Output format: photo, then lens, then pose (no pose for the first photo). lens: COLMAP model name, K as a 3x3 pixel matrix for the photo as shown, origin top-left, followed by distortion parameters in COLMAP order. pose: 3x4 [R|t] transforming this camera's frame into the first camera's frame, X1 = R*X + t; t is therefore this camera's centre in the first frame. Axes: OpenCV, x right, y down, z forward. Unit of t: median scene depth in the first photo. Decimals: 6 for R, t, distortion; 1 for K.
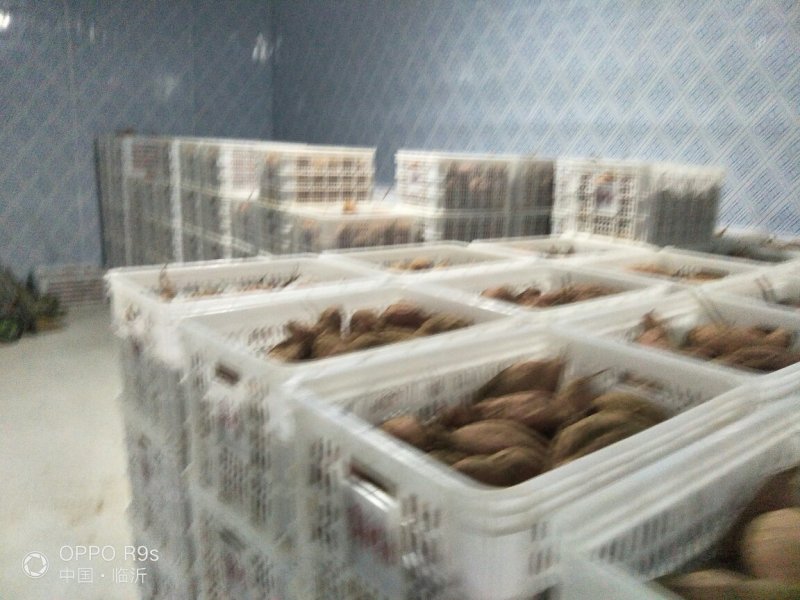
lens RADIAL K [[720.8, 0, 383.5], [0, 720.8, 286.3], [0, 0, 1]] dist [0.163105, -0.435721]
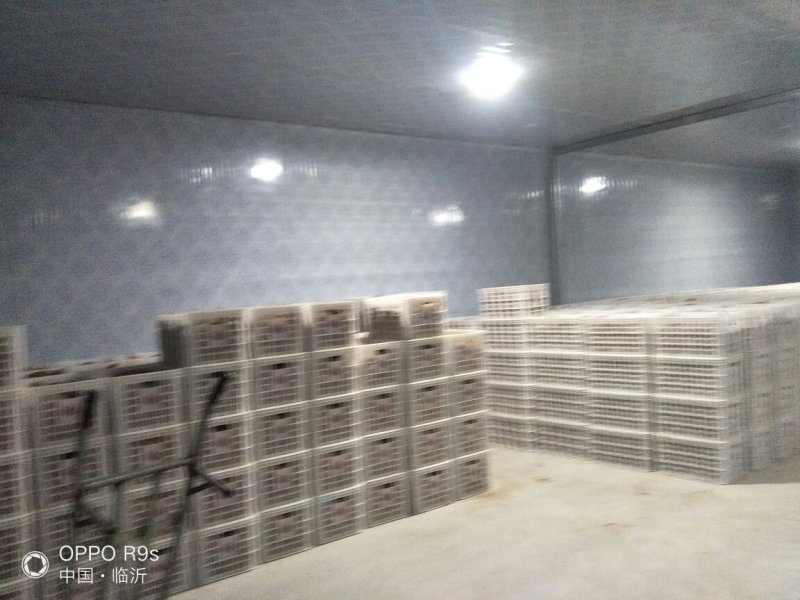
lens RADIAL K [[720.8, 0, 383.5], [0, 720.8, 286.3], [0, 0, 1]] dist [0.163105, -0.435721]
pose [[0.042427, -0.031687, 0.998597, -1.378294], [0.263673, 0.964417, 0.019400, -0.228406], [-0.963679, 0.262480, 0.049272, 0.922725]]
